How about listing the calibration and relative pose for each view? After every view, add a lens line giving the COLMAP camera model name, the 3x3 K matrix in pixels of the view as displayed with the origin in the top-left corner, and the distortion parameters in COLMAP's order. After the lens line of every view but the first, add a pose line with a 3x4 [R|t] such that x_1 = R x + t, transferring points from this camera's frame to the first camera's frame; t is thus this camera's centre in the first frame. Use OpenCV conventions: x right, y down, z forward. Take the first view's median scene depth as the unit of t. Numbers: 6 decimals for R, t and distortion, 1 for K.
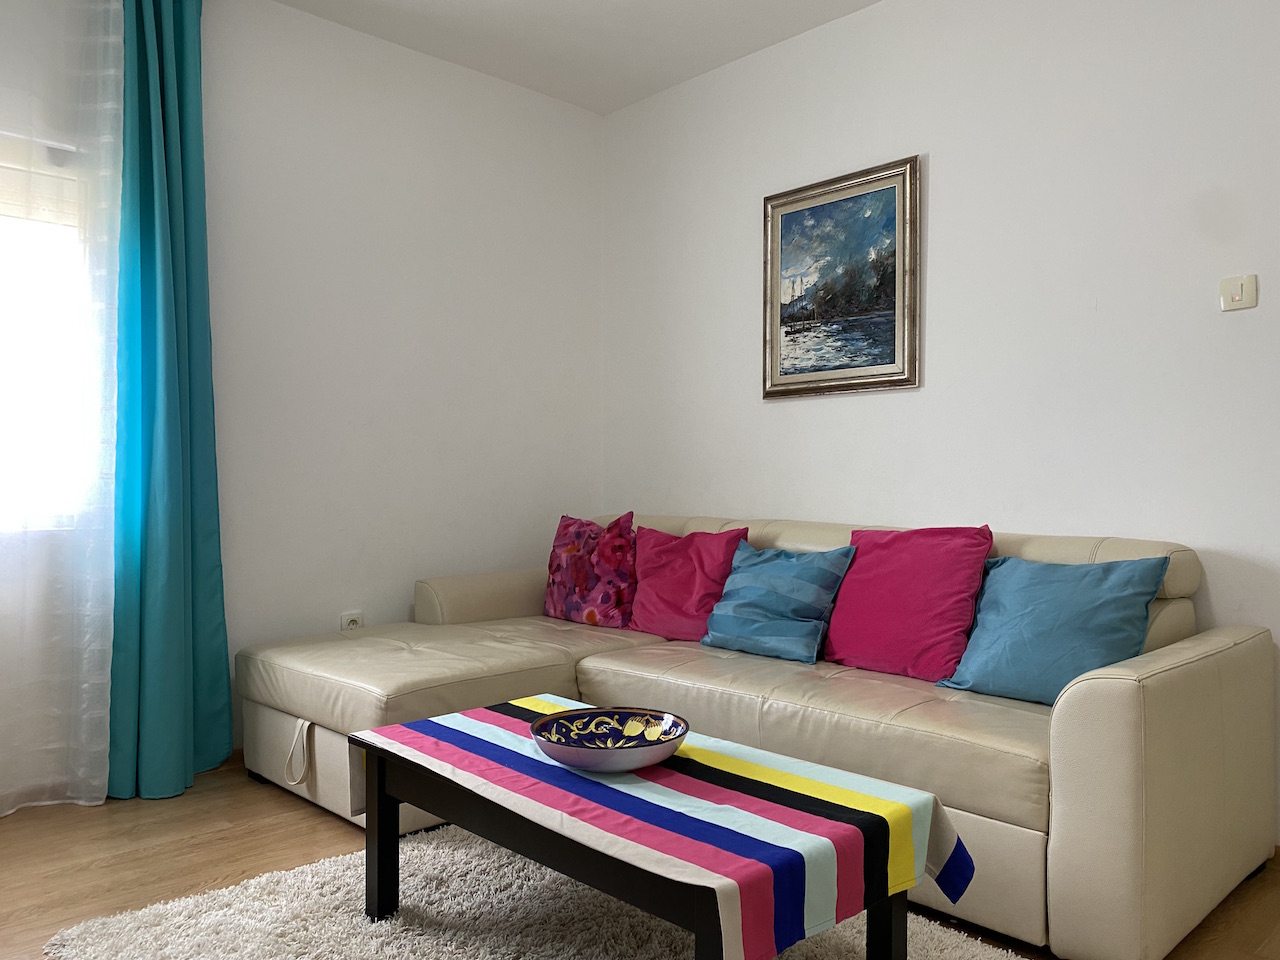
lens RADIAL K [[975.0, 0, 640.0], [0, 975.0, 480.0], [0, 0, 1]] dist [0.097435, -0.149369]
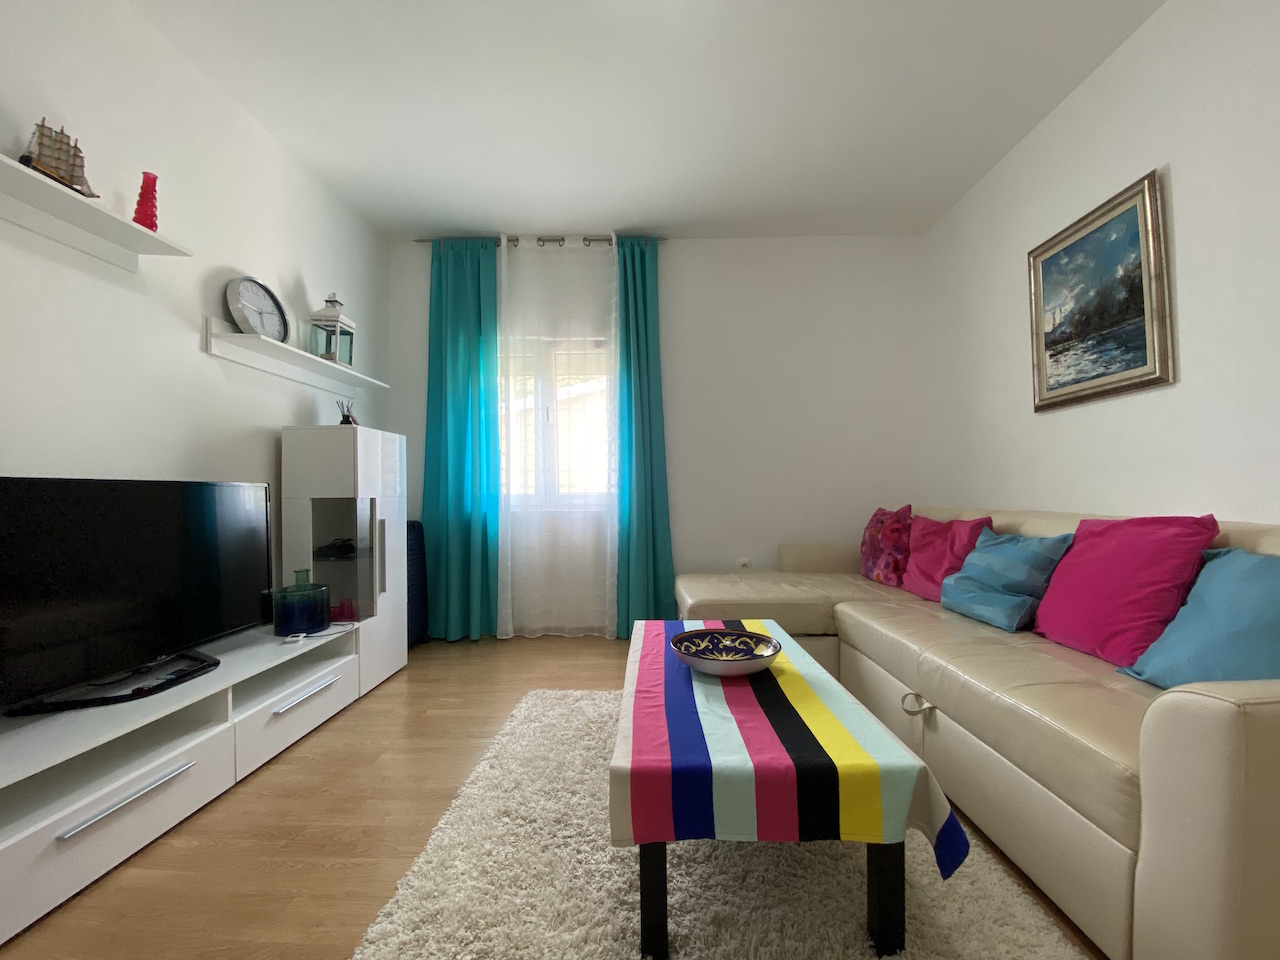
lens RADIAL K [[519.3, 0, 640.0], [0, 519.3, 480.0], [0, 0, 1]] dist [0.009597, -0.015691]
pose [[0.705097, -0.032261, -0.708376, 0.258058], [0.012687, 0.999379, -0.032885, 0.017715], [0.708997, 0.014200, 0.705069, 0.209975]]
